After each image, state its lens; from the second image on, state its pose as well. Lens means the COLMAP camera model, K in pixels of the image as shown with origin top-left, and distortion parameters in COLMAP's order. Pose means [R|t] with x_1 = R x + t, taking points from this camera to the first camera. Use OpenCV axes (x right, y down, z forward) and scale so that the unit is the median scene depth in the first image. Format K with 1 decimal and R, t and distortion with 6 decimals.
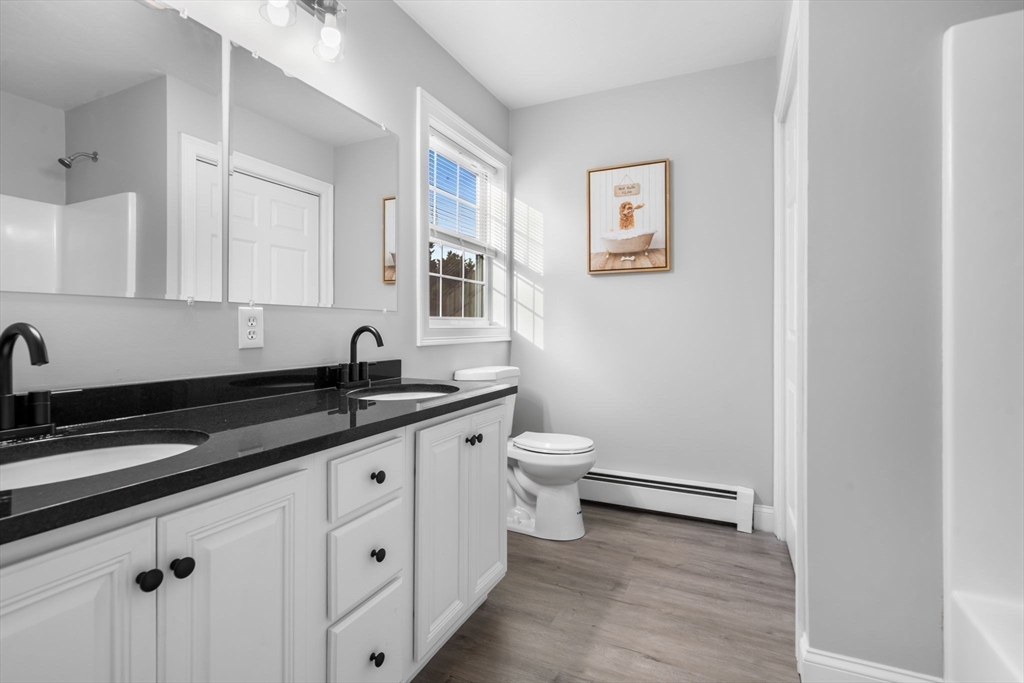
lens RADIAL K [[492.2, 0, 514.2], [0, 492.2, 321.1], [0, 0, 1]] dist [-0.002454, -0.000319]
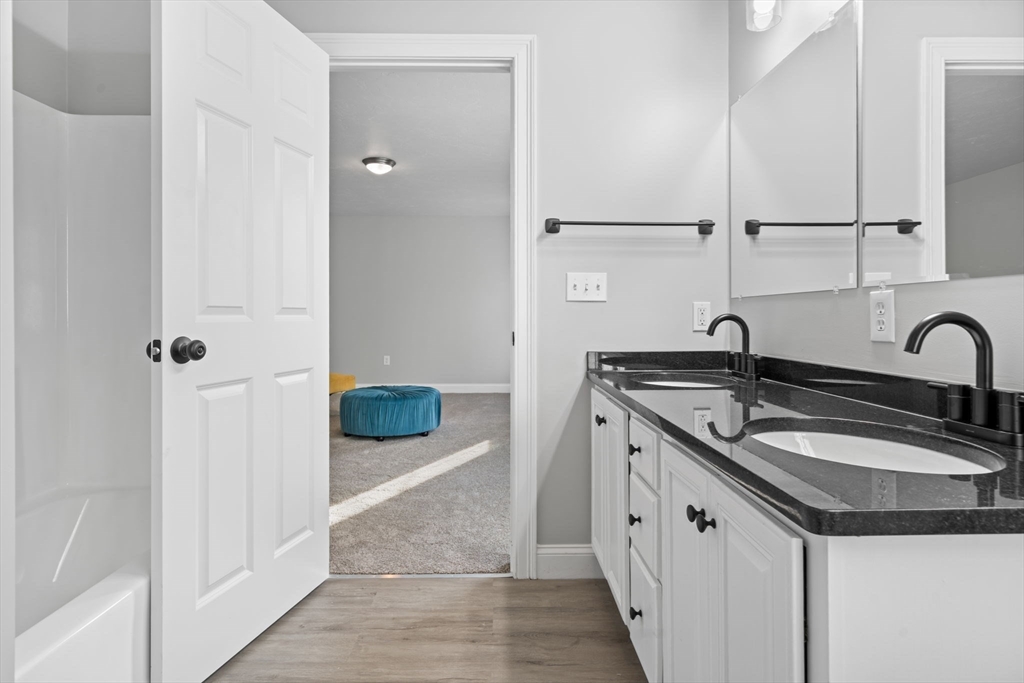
lens RADIAL K [[492.2, 0, 514.2], [0, 492.2, 321.1], [0, 0, 1]] dist [-0.002454, -0.000319]
pose [[-0.903939, 0.003650, -0.427646, 0.357692], [0.003364, 0.999993, 0.001423, 0.018978], [0.427648, -0.000153, -0.903945, 1.486986]]
